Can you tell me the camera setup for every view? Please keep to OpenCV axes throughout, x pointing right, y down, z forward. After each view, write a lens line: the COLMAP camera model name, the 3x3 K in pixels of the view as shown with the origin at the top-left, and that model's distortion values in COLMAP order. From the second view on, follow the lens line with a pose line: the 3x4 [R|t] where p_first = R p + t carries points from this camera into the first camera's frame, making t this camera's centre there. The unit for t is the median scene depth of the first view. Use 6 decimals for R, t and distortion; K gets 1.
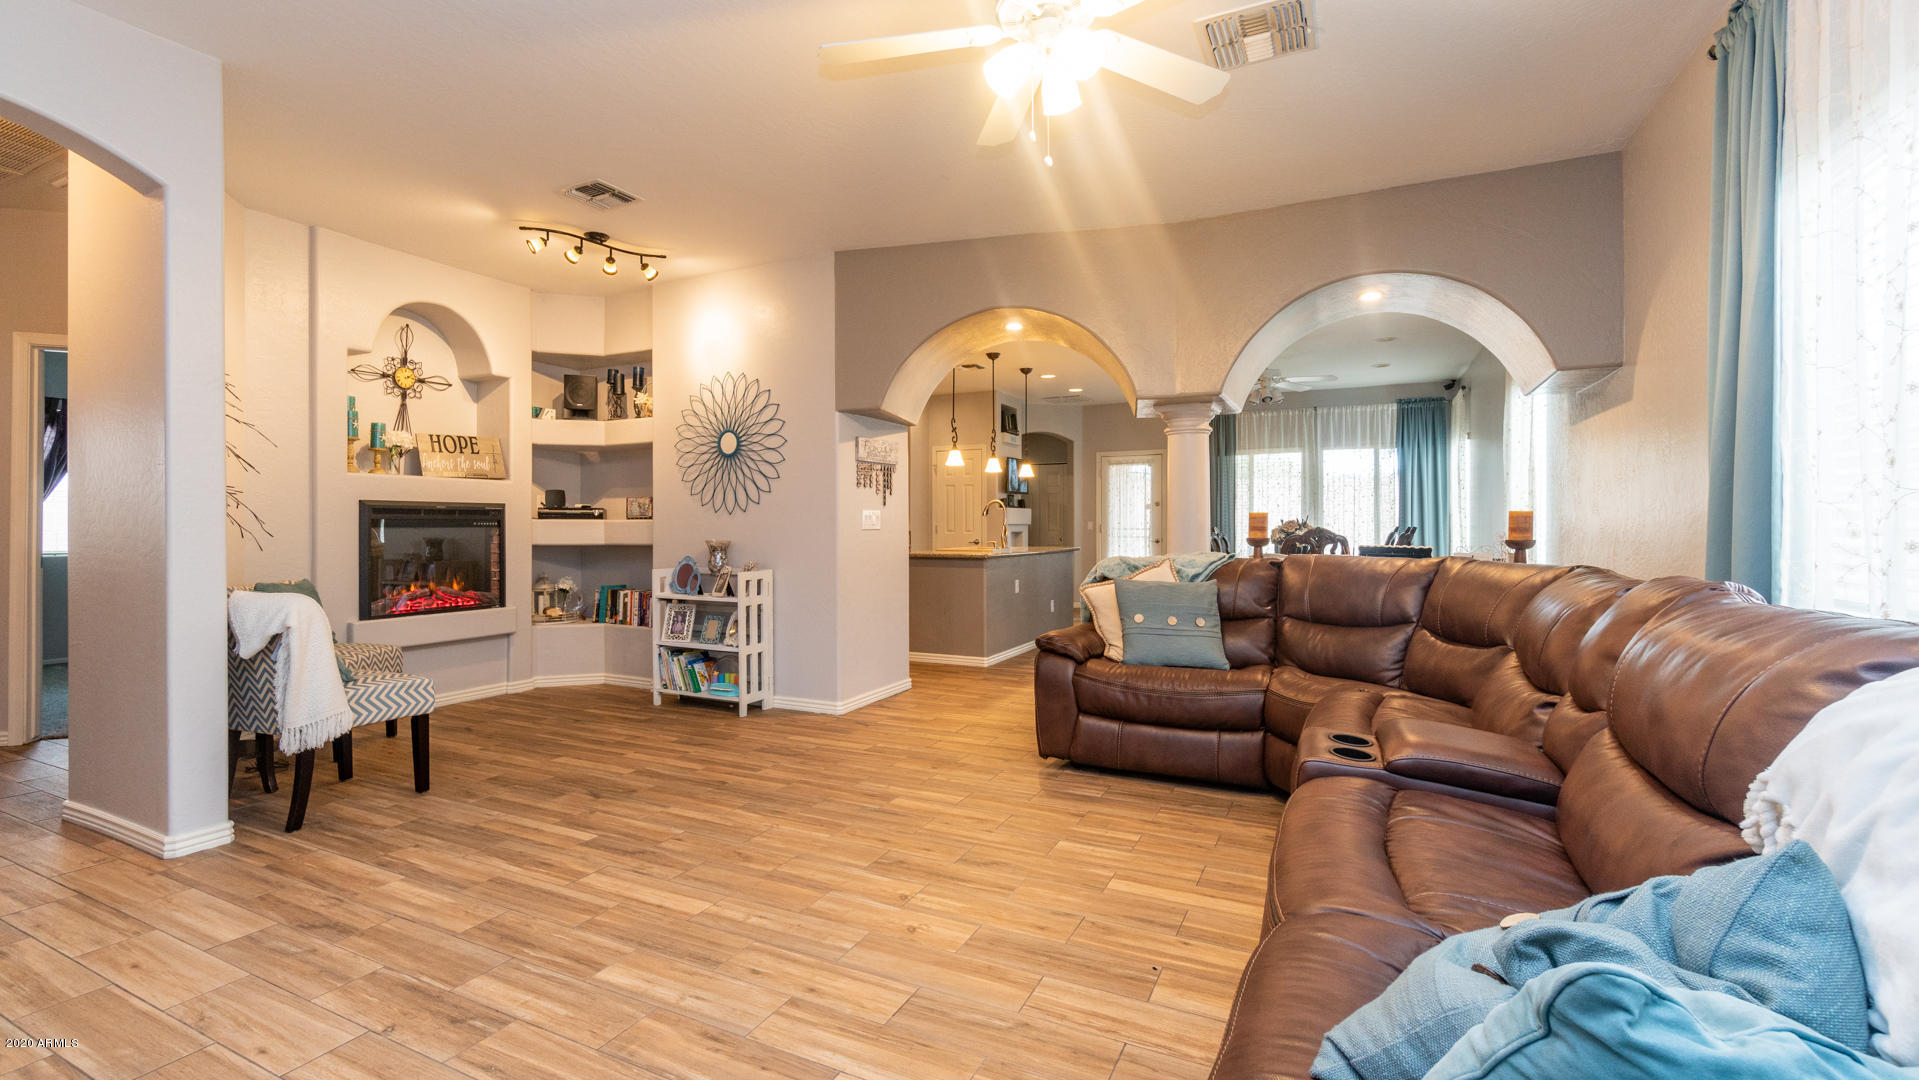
lens RADIAL K [[828.5, 0, 916.2], [0, 828.5, 540.0], [0, 0, 1]] dist [-0.003193, -0.001216]
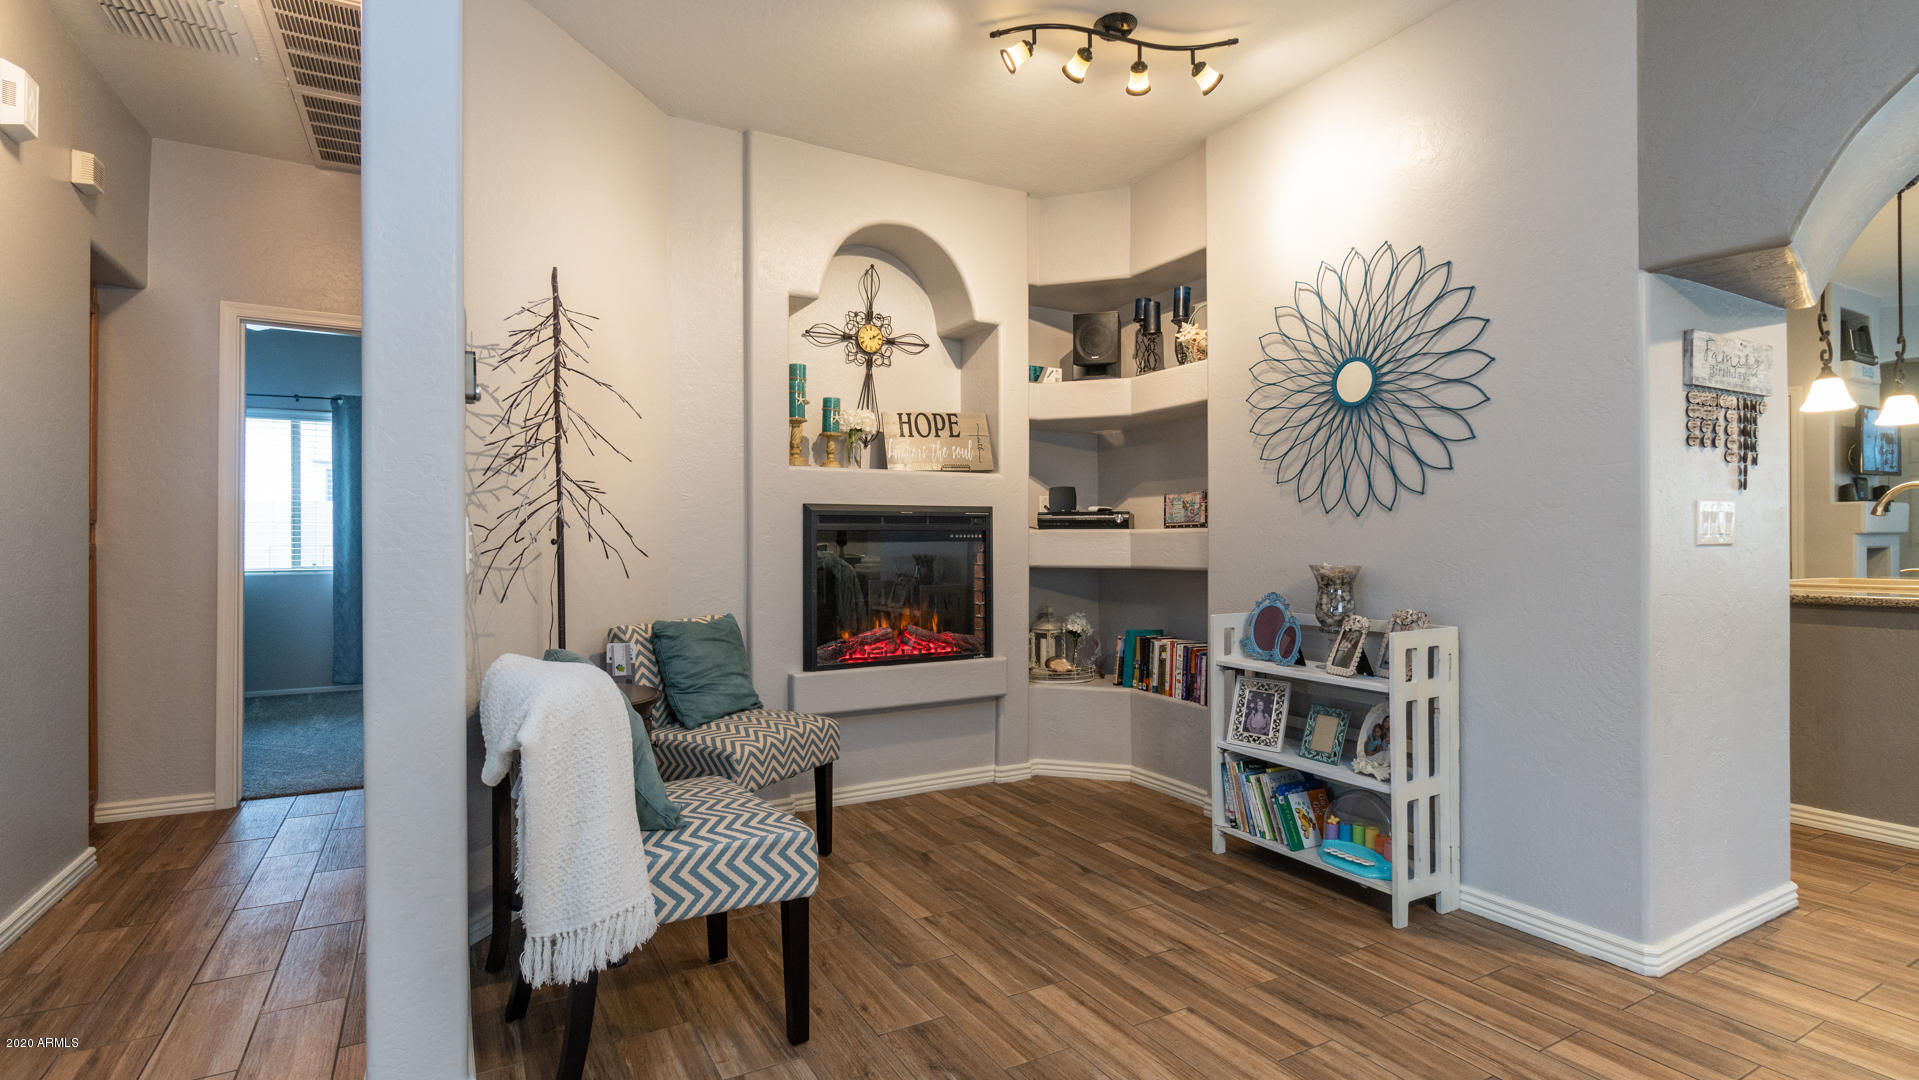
lens RADIAL K [[891.0, 0, 935.5], [0, 891.0, 528.0], [0, 0, 1]] dist [-0.009013, 0.000434]
pose [[0.837403, -0.010261, -0.546489, -0.140996], [-0.005591, 0.999611, -0.027336, -0.006351], [0.546557, 0.025947, 0.837020, 0.380165]]
